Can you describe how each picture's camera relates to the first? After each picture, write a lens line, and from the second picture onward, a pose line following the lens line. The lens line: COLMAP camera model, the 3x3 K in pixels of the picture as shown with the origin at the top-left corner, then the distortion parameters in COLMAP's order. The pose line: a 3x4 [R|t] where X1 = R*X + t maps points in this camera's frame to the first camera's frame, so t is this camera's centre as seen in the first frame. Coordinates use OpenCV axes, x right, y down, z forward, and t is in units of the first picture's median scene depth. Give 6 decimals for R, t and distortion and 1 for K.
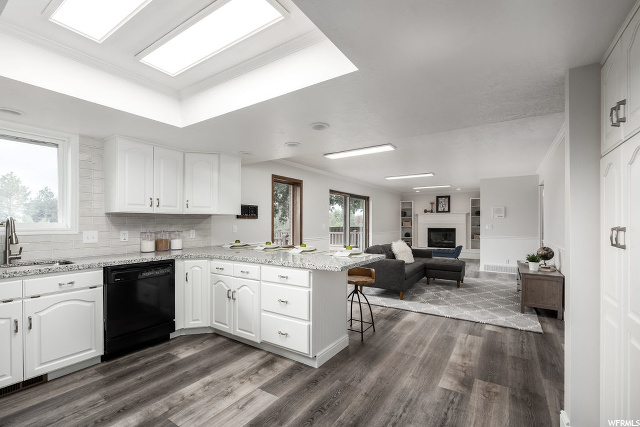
lens RADIAL K [[281.8, 0, 323.1], [0, 281.8, 222.6], [0, 0, 1]] dist [-0.000354, 0.000009]
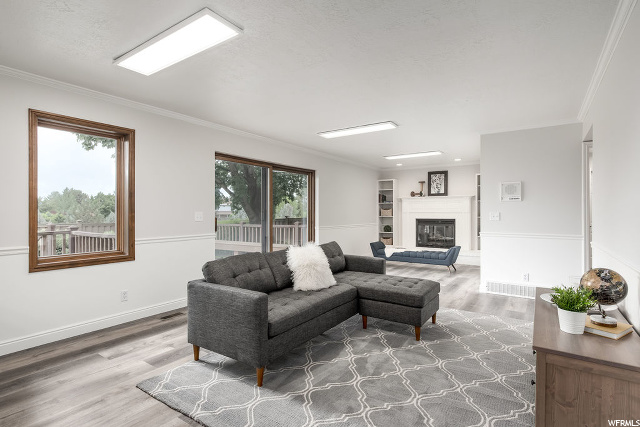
lens RADIAL K [[326.7, 0, 320.0], [0, 326.7, 213.5], [0, 0, 1]] dist [-0.002621, -0.000449]
pose [[0.999851, -0.000725, -0.017234, 0.187844], [0.000779, 0.999995, 0.003122, 0.005055], [0.017232, -0.003135, 0.999847, 0.250501]]
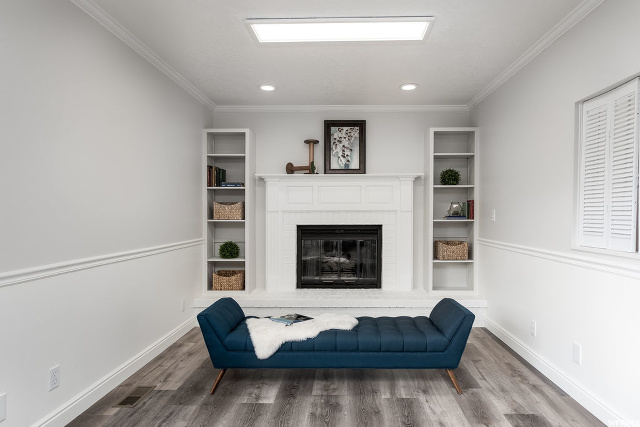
lens RADIAL K [[371.0, 0, 324.2], [0, 371.0, 211.2], [0, 0, 1]] dist [0.005589, 0.000120]
pose [[0.848086, 0.001417, 0.529857, 0.231583], [-0.001542, 0.999999, -0.000207, 0.005783], [-0.529857, -0.000641, 0.848087, 0.803609]]
